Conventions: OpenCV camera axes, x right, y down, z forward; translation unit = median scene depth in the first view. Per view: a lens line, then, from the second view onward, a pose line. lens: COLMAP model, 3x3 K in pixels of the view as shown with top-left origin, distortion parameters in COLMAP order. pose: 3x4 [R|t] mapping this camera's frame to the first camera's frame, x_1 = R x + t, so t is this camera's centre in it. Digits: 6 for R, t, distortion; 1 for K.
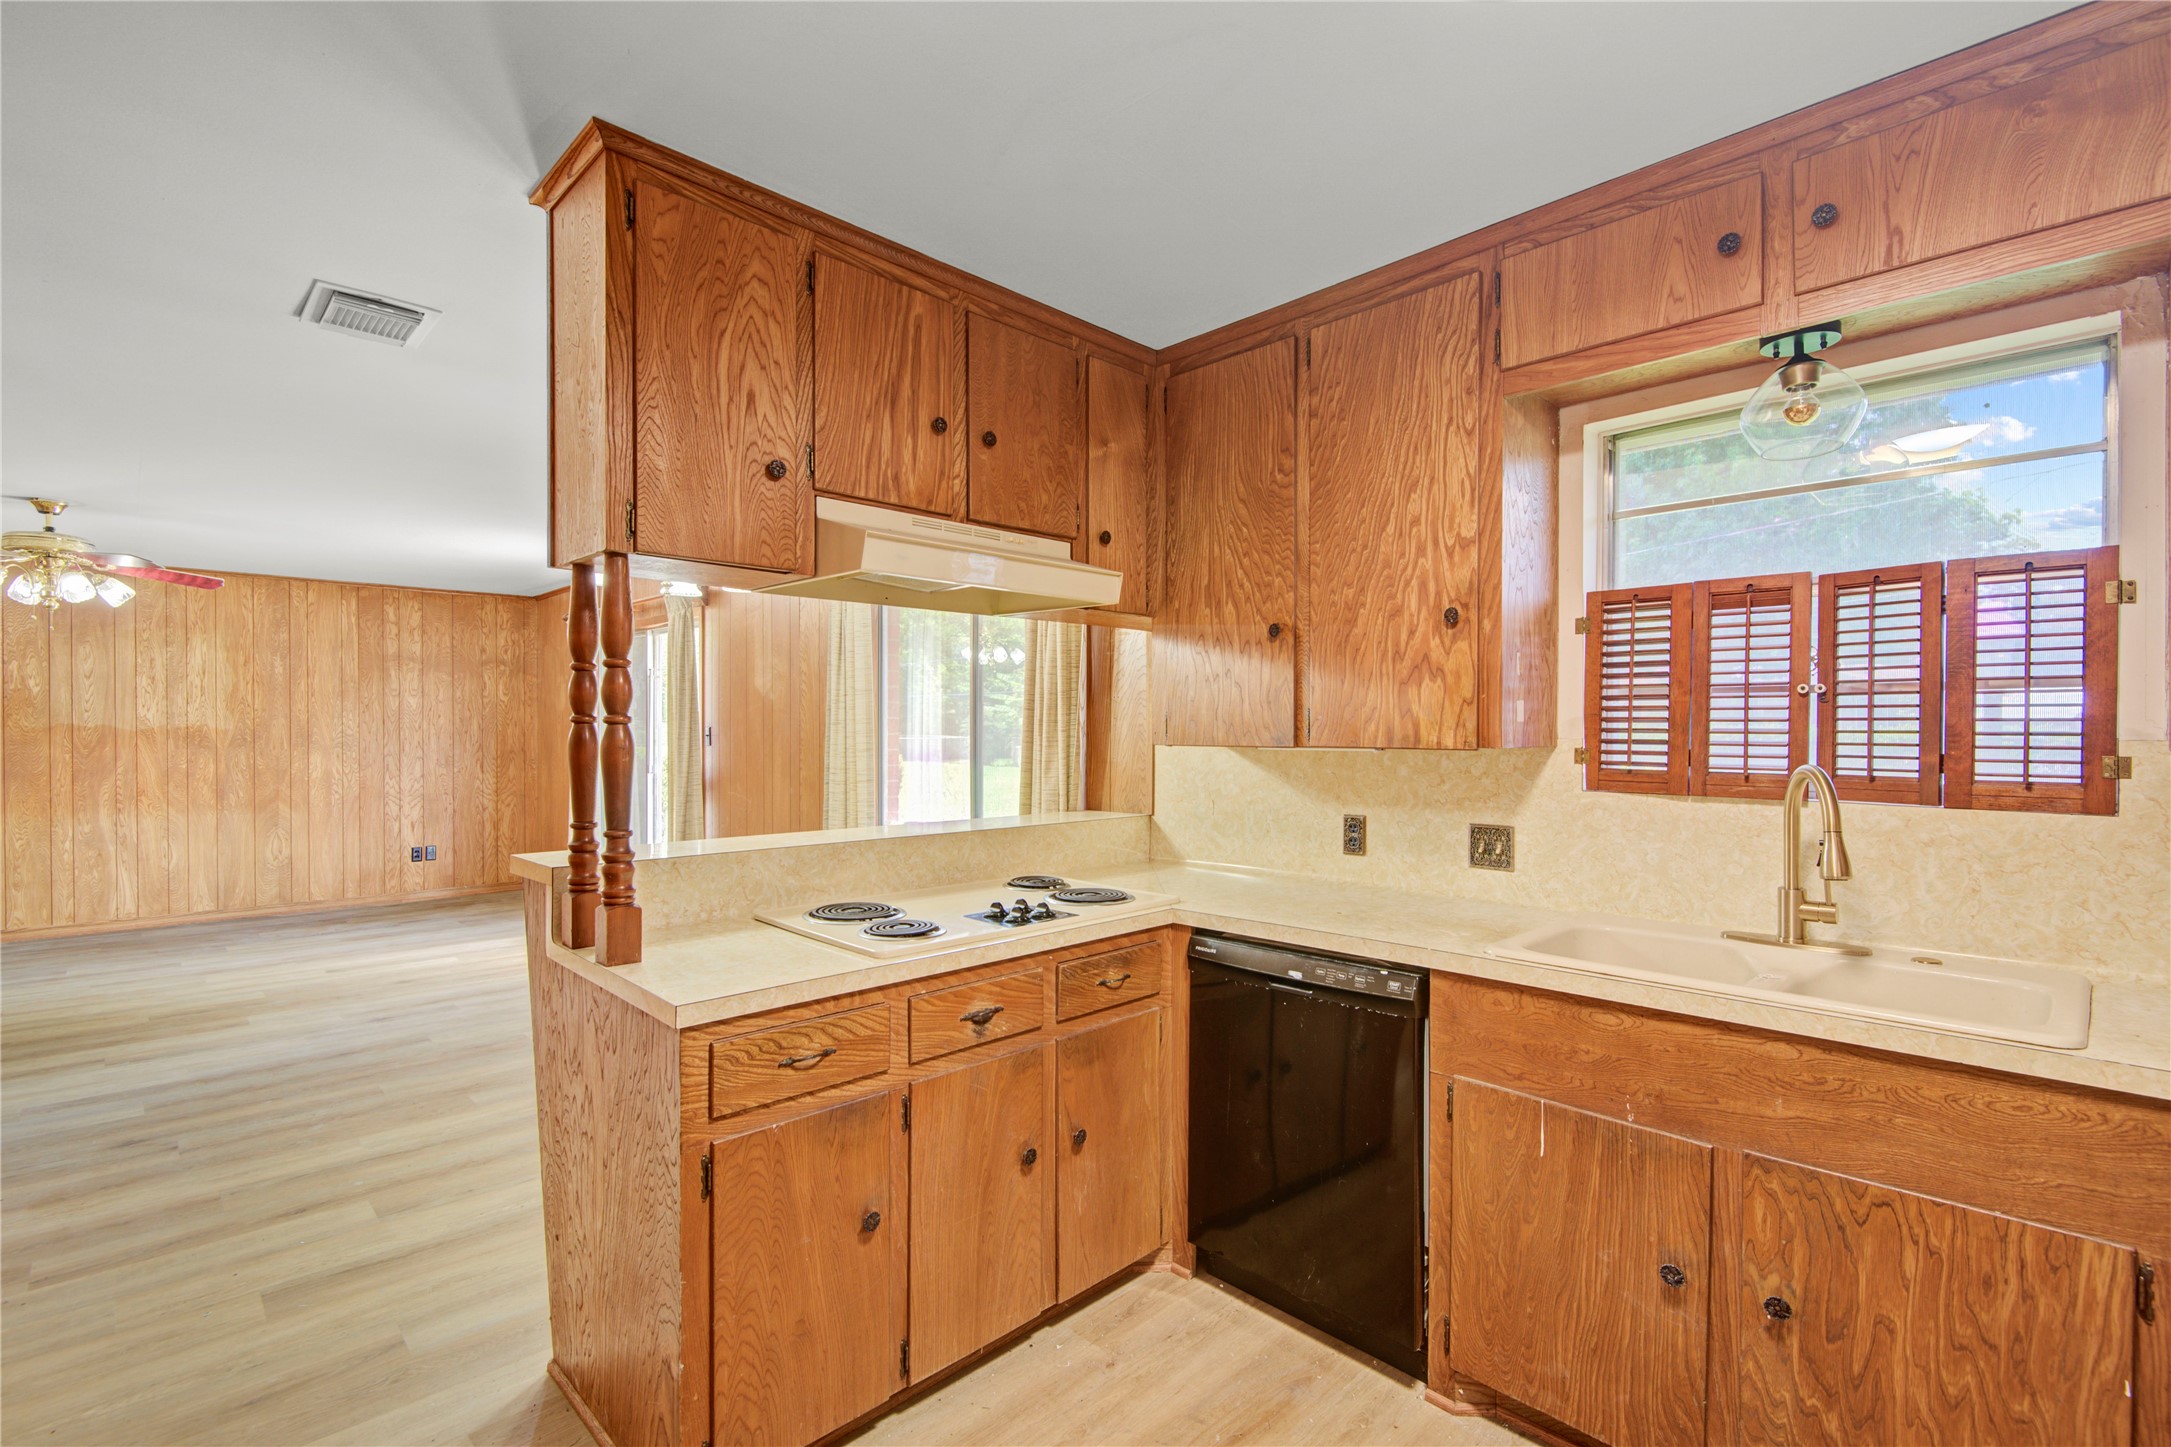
lens RADIAL K [[984.6, 0, 1080.0], [0, 984.6, 739.1], [0, 0, 1]] dist [0.006553, -0.006446]
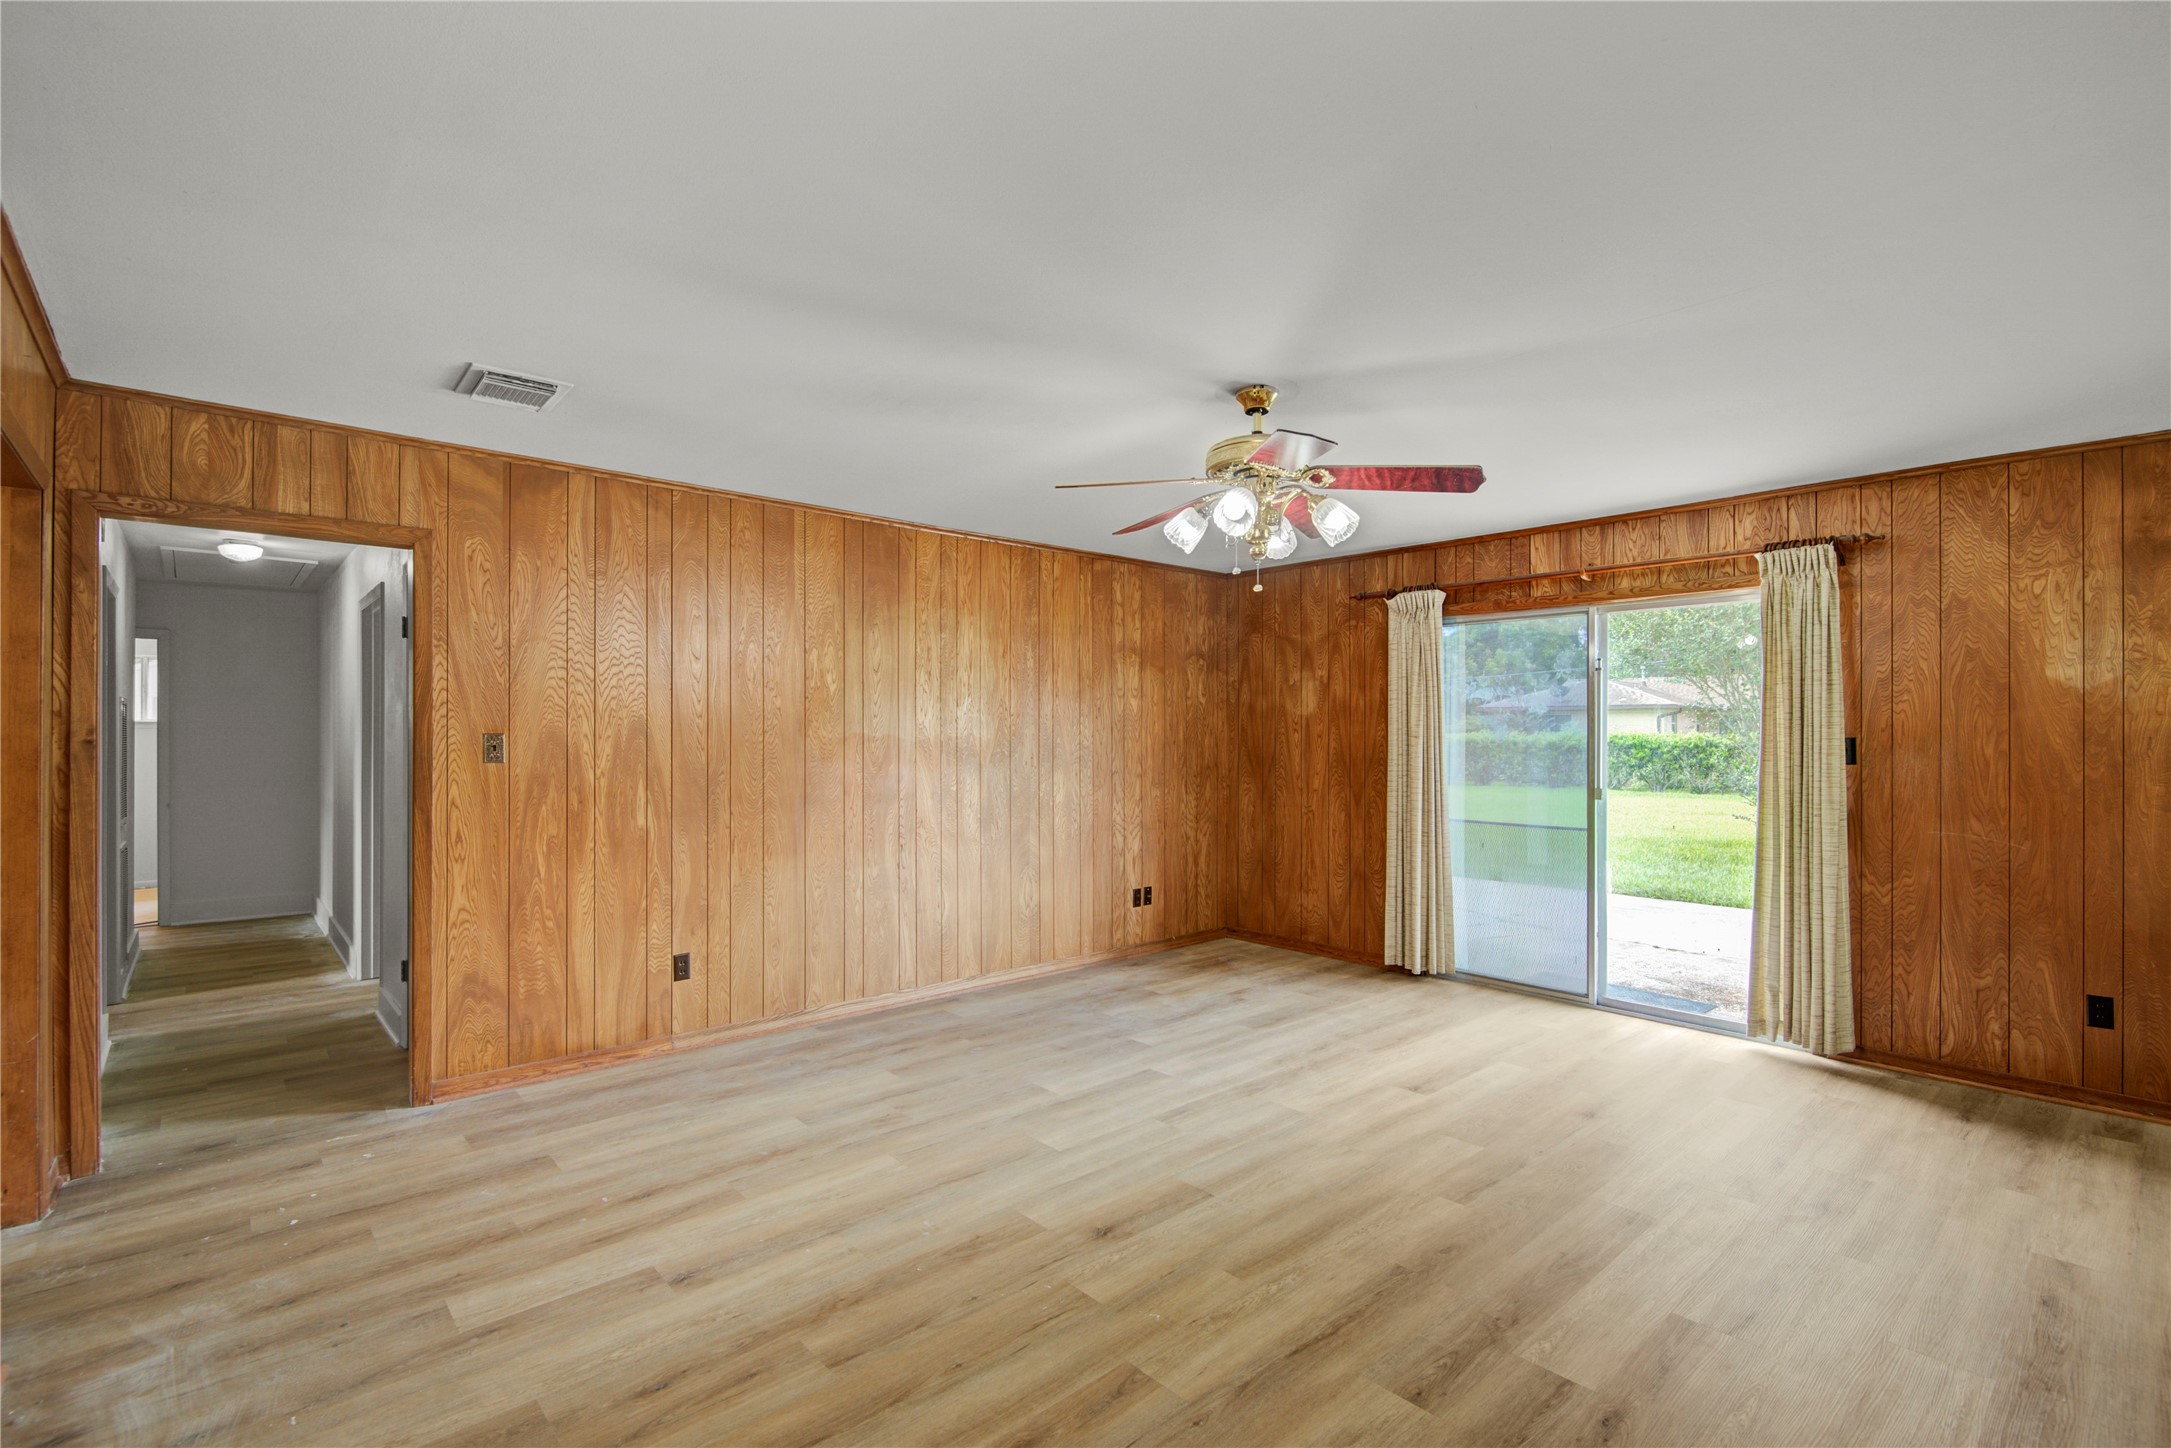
lens RADIAL K [[984.6, 0, 1087.6], [0, 984.6, 733.1], [0, 0, 1]] dist [0.006553, -0.006446]
pose [[0.999281, -0.000451, -0.037920, -2.063772], [-0.000003, 0.999928, -0.011992, -0.016353], [0.037922, 0.011983, 0.999209, 0.629019]]
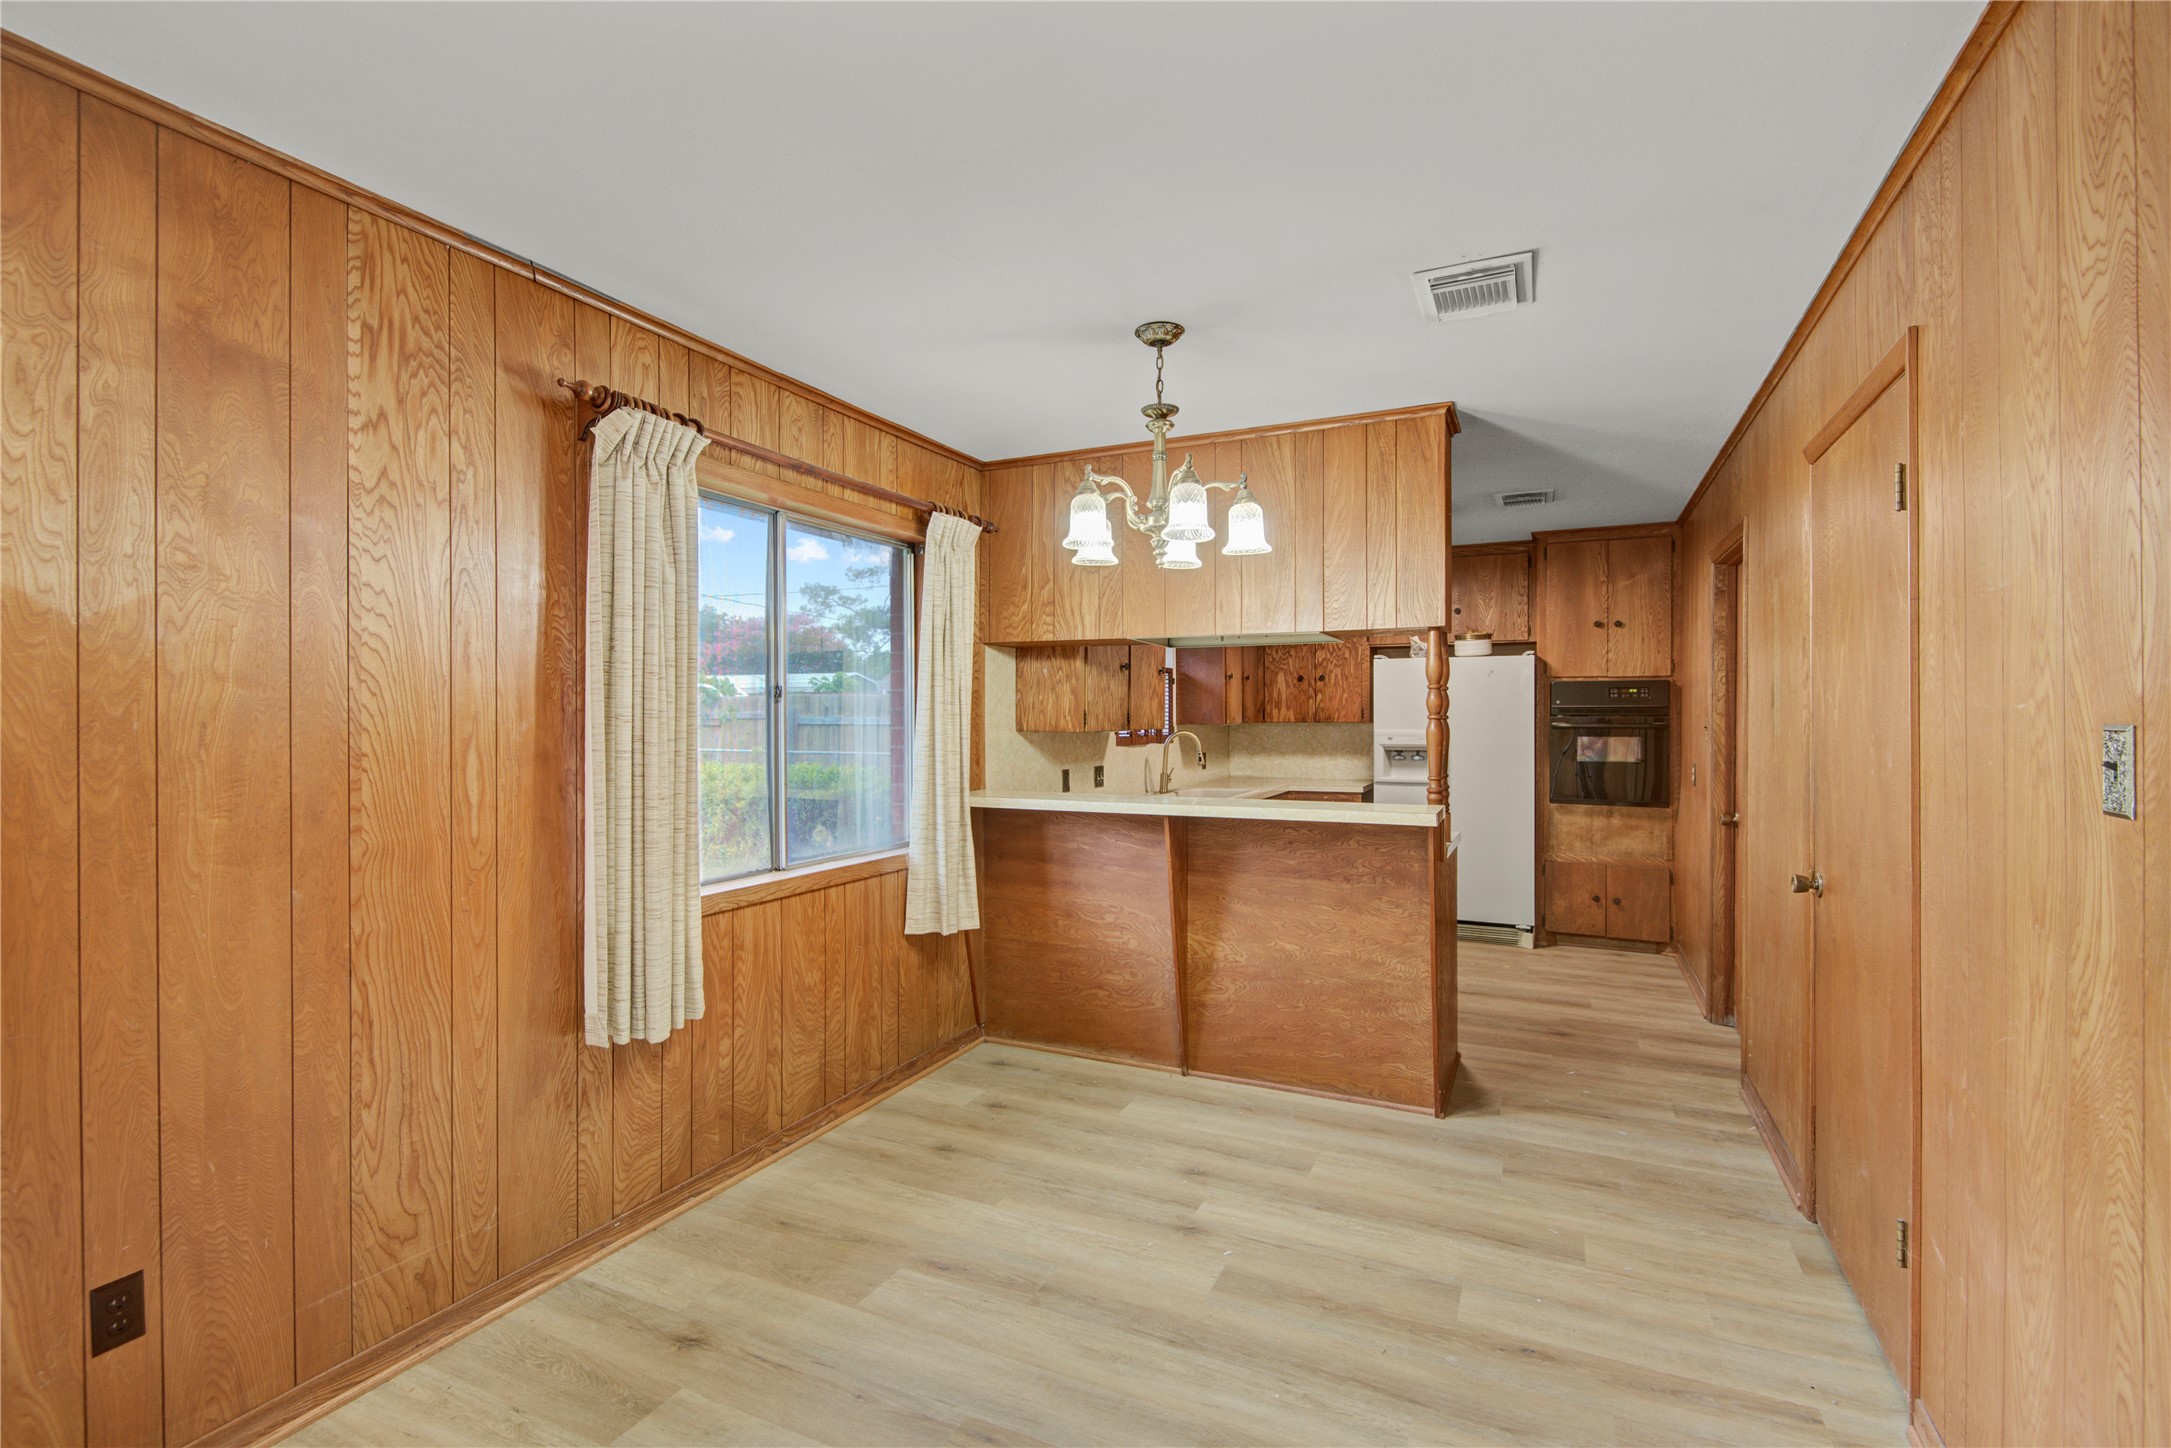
lens RADIAL K [[984.6, 0, 1085.8], [0, 984.6, 718.1], [0, 0, 1]] dist [0.006553, -0.006446]
pose [[-0.349667, -0.002936, 0.936870, -1.505595], [0.010630, 0.999918, 0.007101, -0.028923], [-0.936814, 0.012442, -0.349607, 1.717386]]
